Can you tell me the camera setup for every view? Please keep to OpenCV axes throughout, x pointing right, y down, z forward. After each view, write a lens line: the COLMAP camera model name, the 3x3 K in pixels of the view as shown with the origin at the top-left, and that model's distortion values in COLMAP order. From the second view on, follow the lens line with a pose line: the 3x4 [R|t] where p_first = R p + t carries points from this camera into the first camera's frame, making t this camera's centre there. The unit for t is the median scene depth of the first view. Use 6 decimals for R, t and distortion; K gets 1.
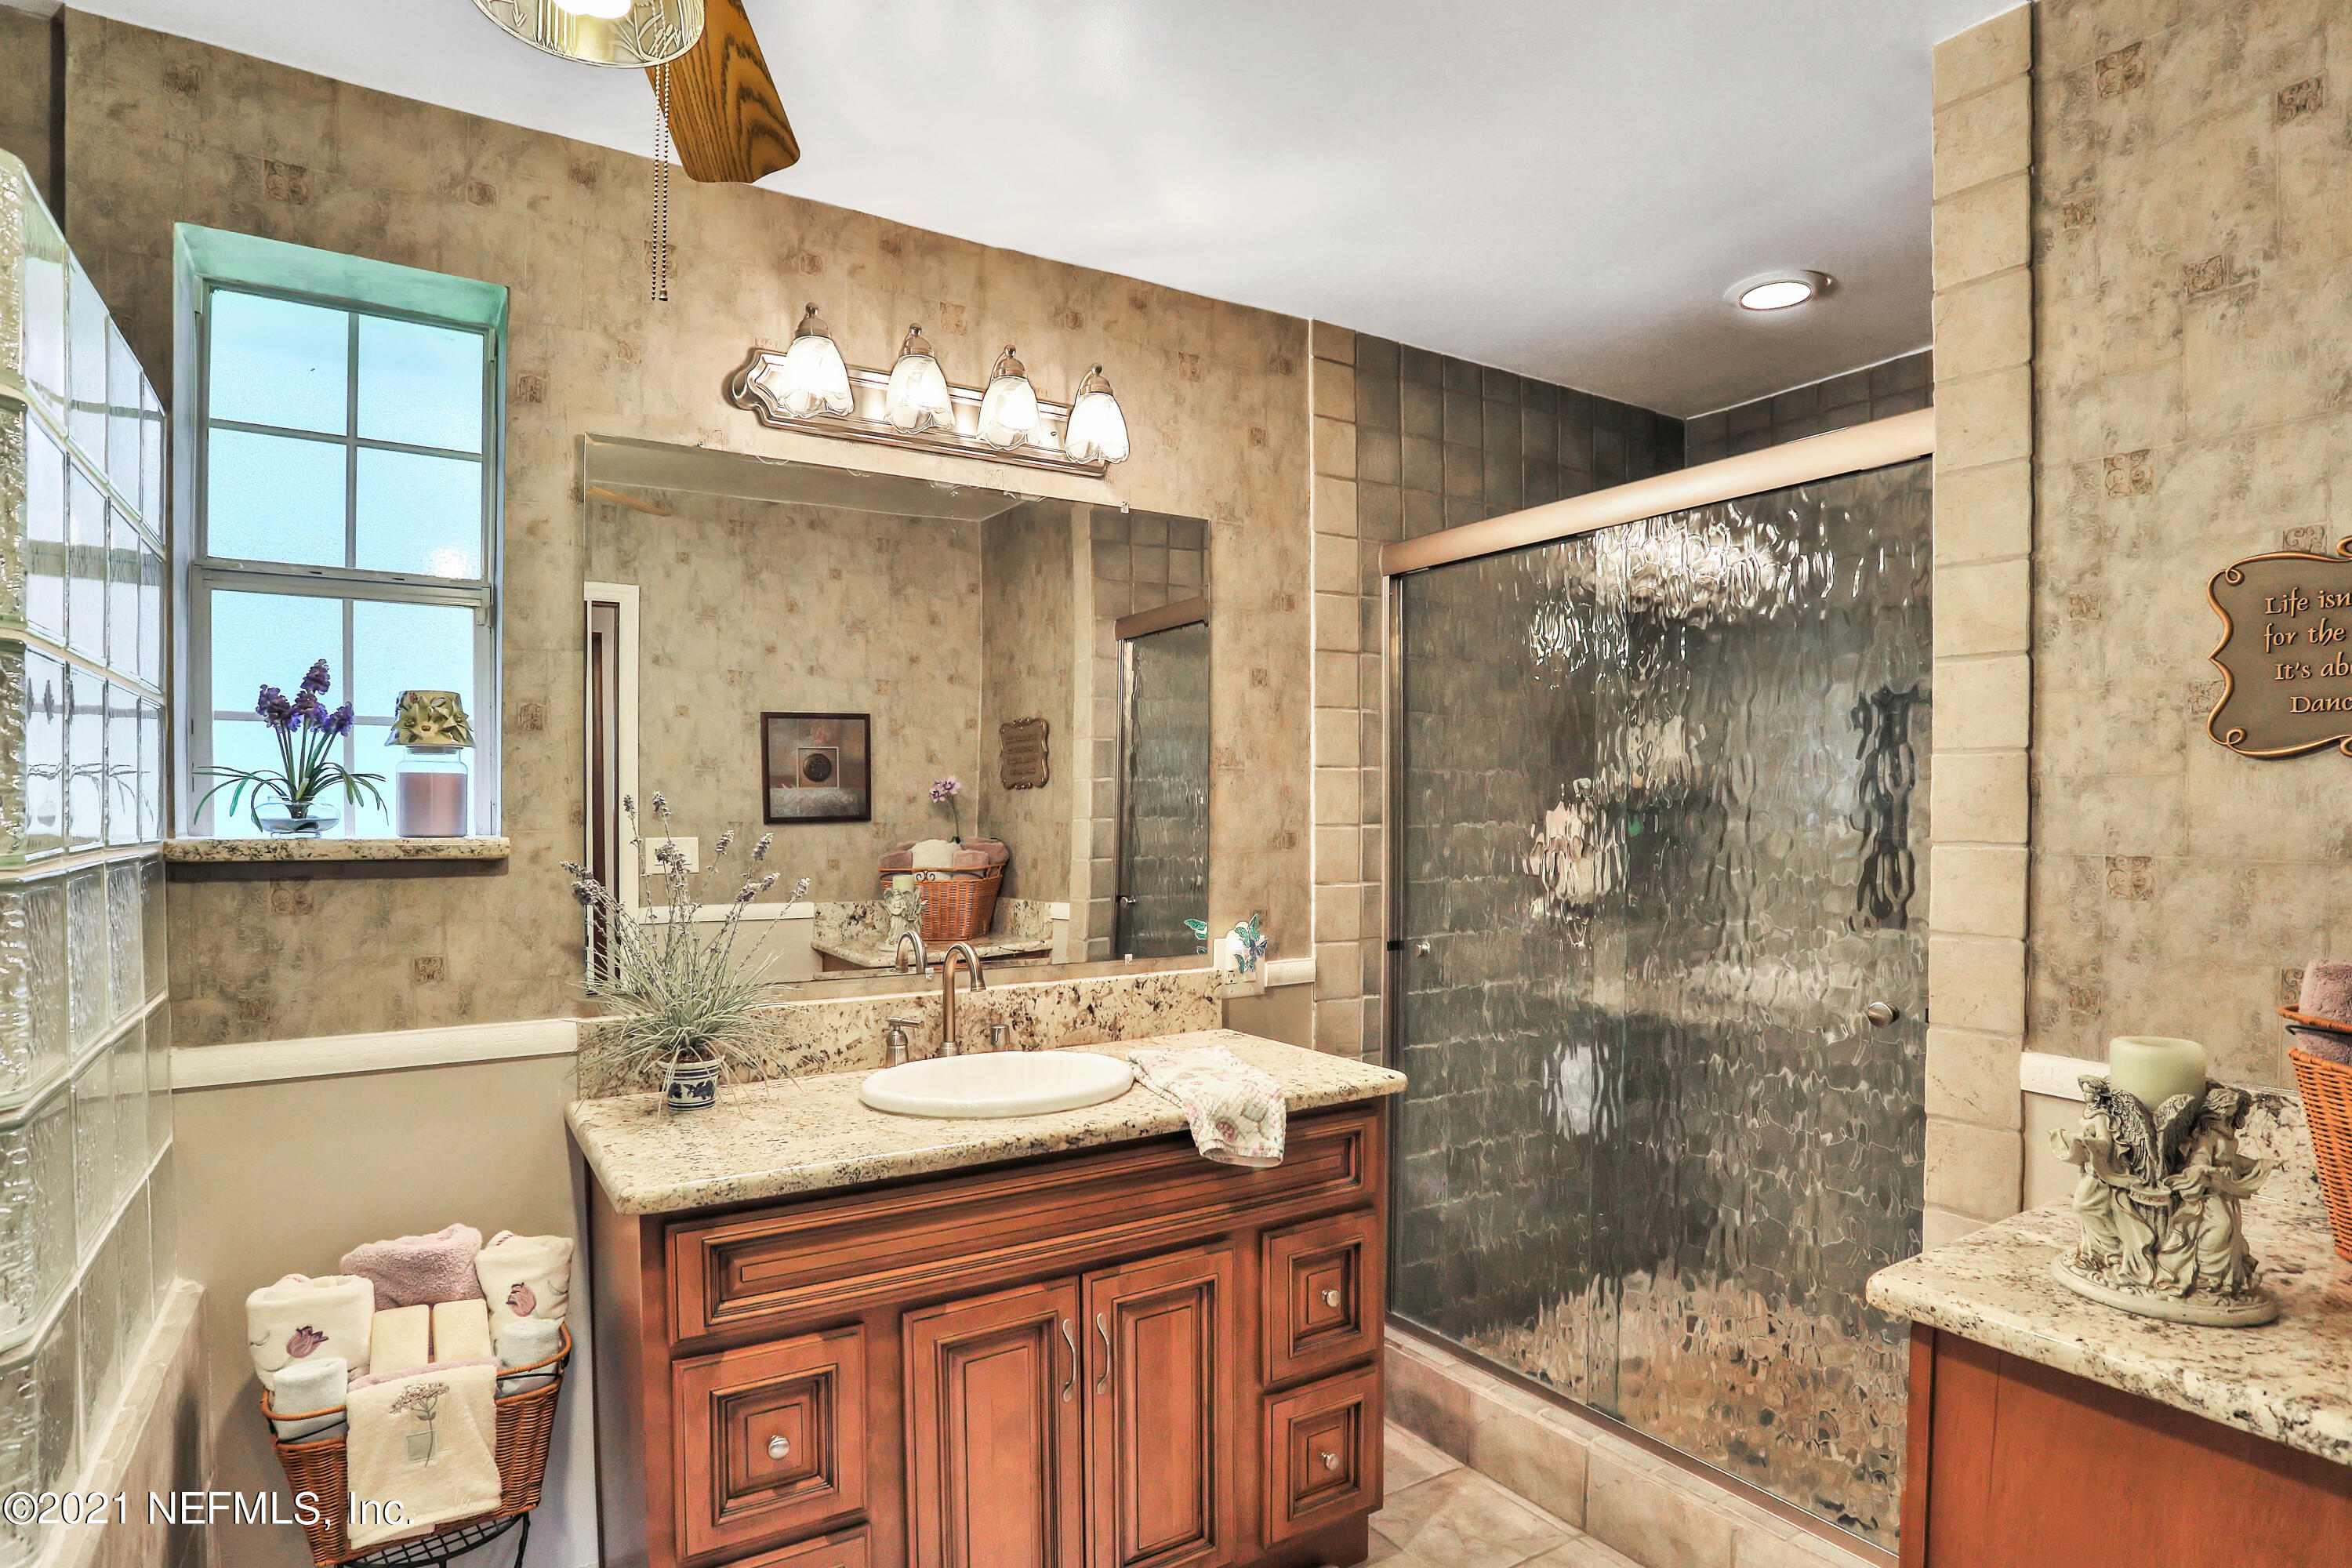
lens RADIAL K [[1230.3, 0, 1162.2], [0, 1230.3, 794.3], [0, 0, 1]] dist [-0.048856, 0.012231]
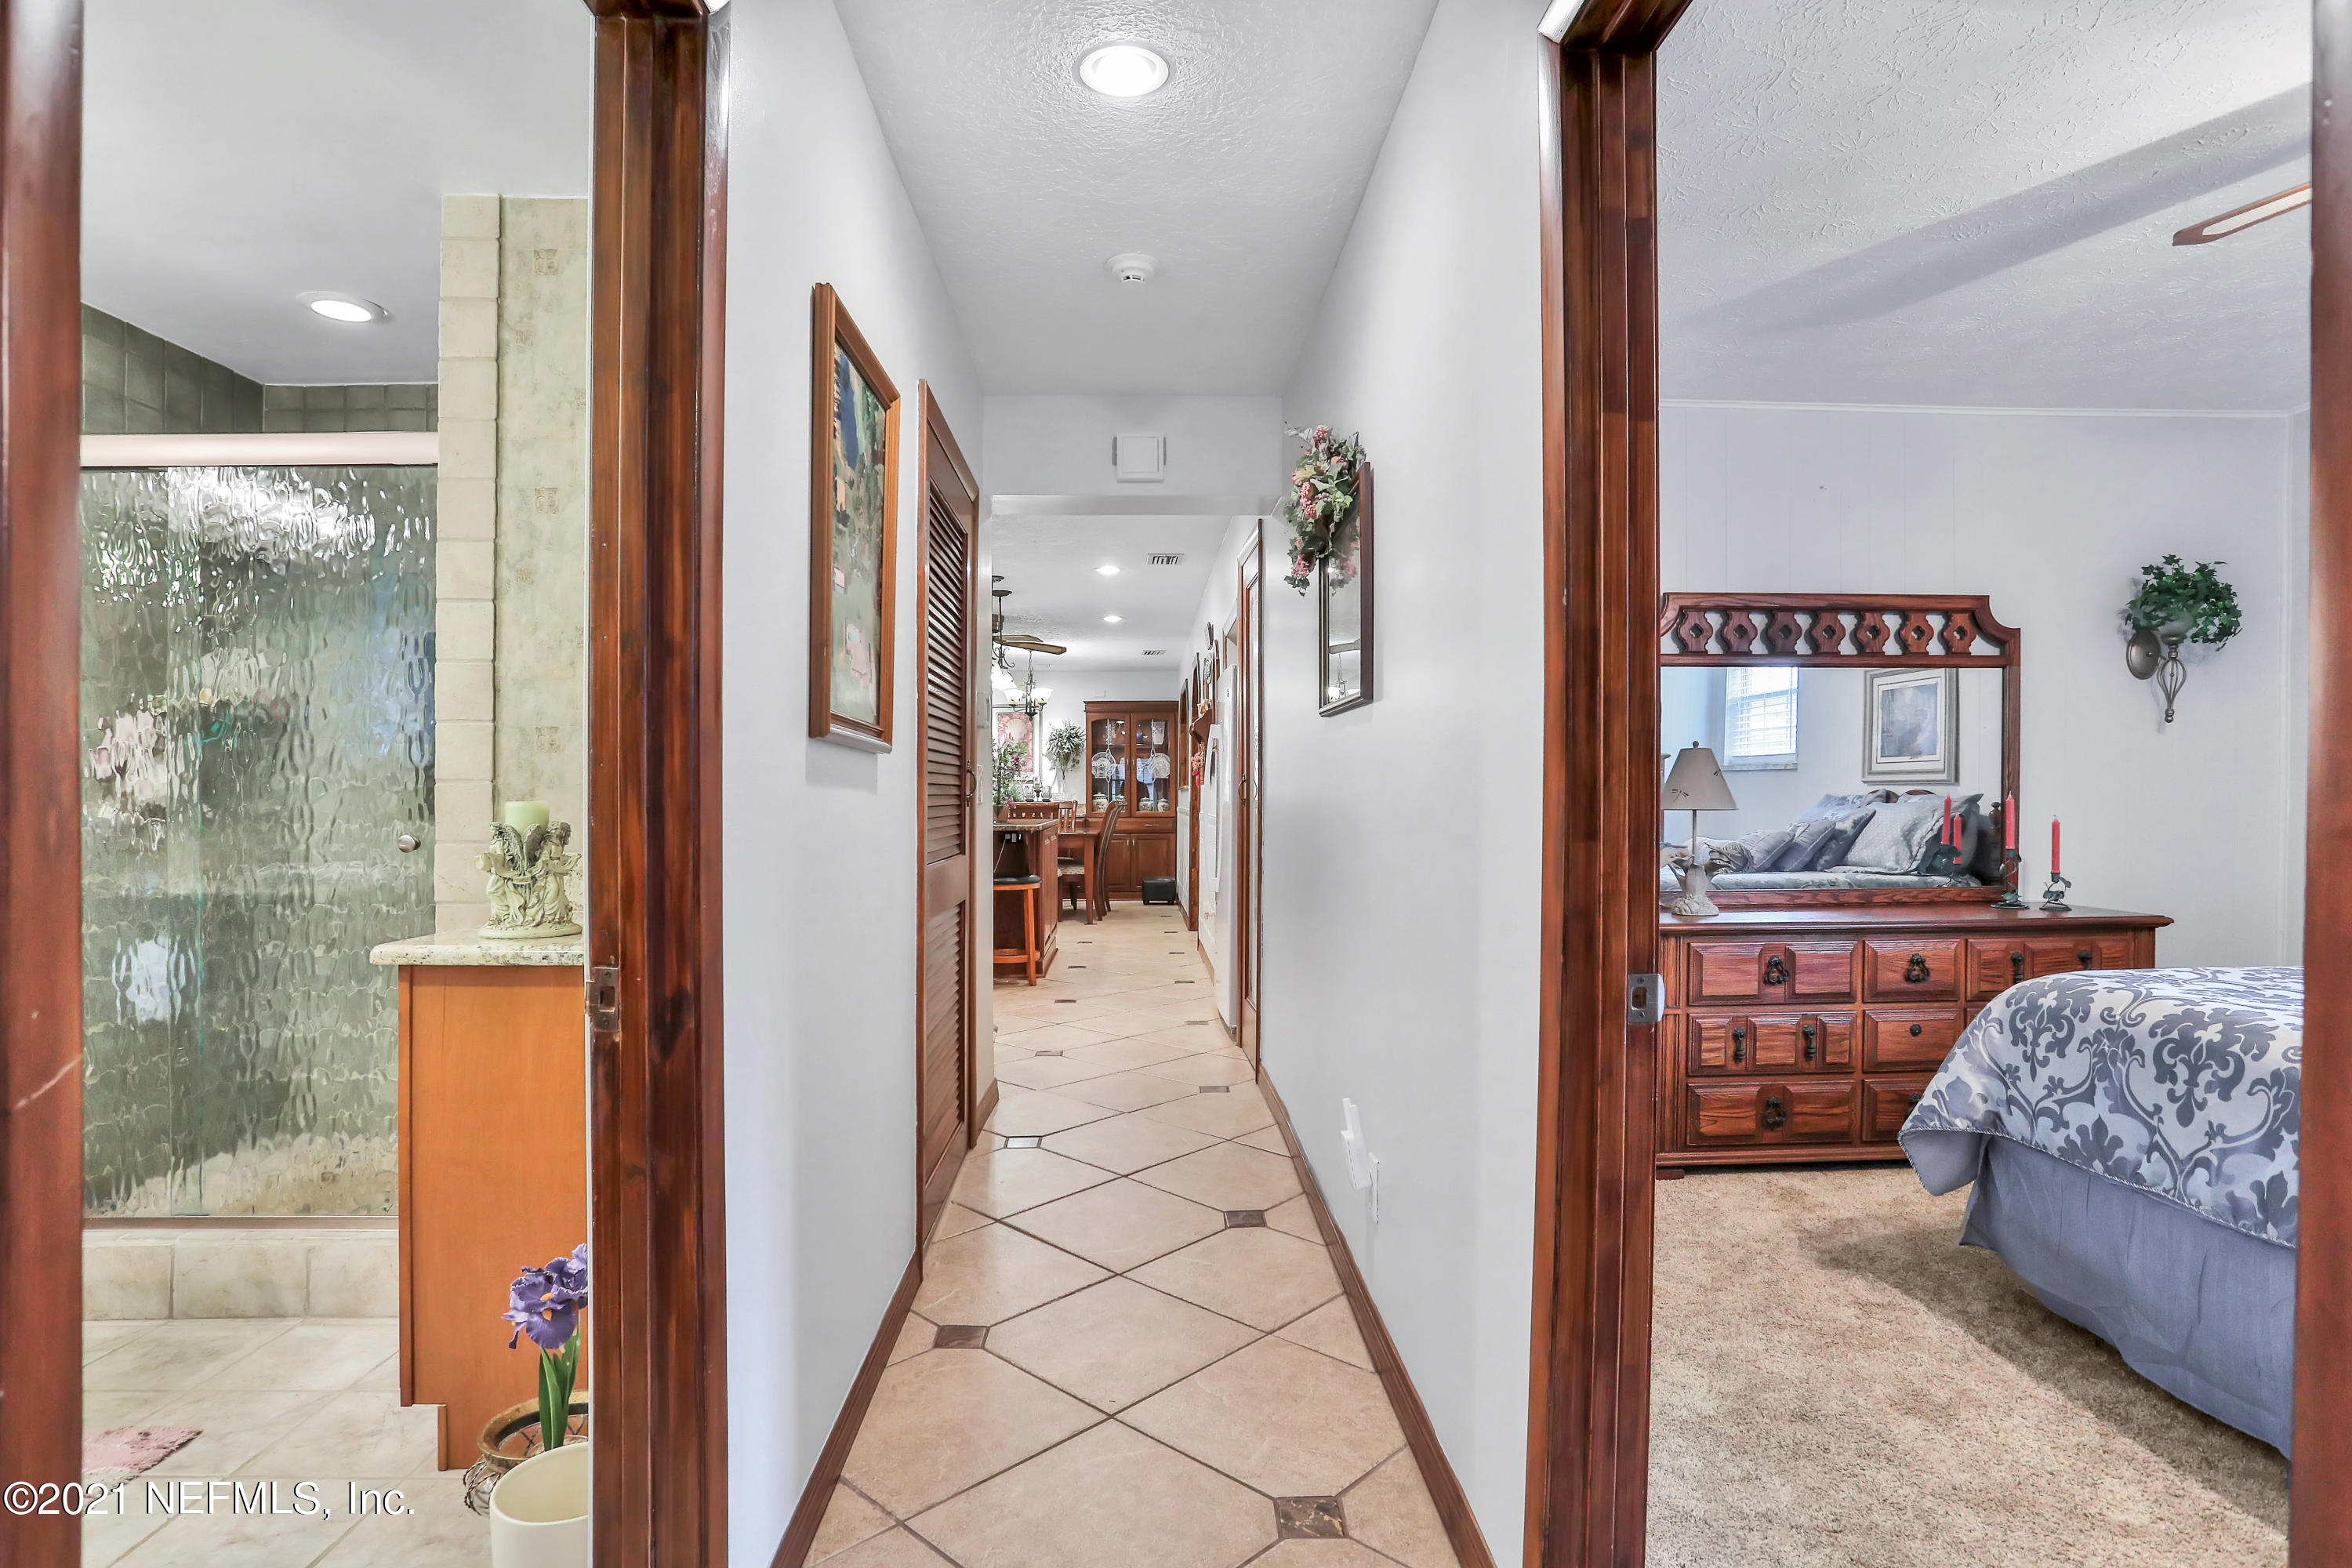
lens RADIAL K [[1230.3, 0, 1162.4], [0, 1230.3, 792.1], [0, 0, 1]] dist [-0.048856, 0.012231]
pose [[0.506317, -0.008446, 0.862306, -0.207487], [-0.002372, 0.999935, 0.011187, 0.109586], [-0.862344, -0.007709, 0.506264, -0.550173]]
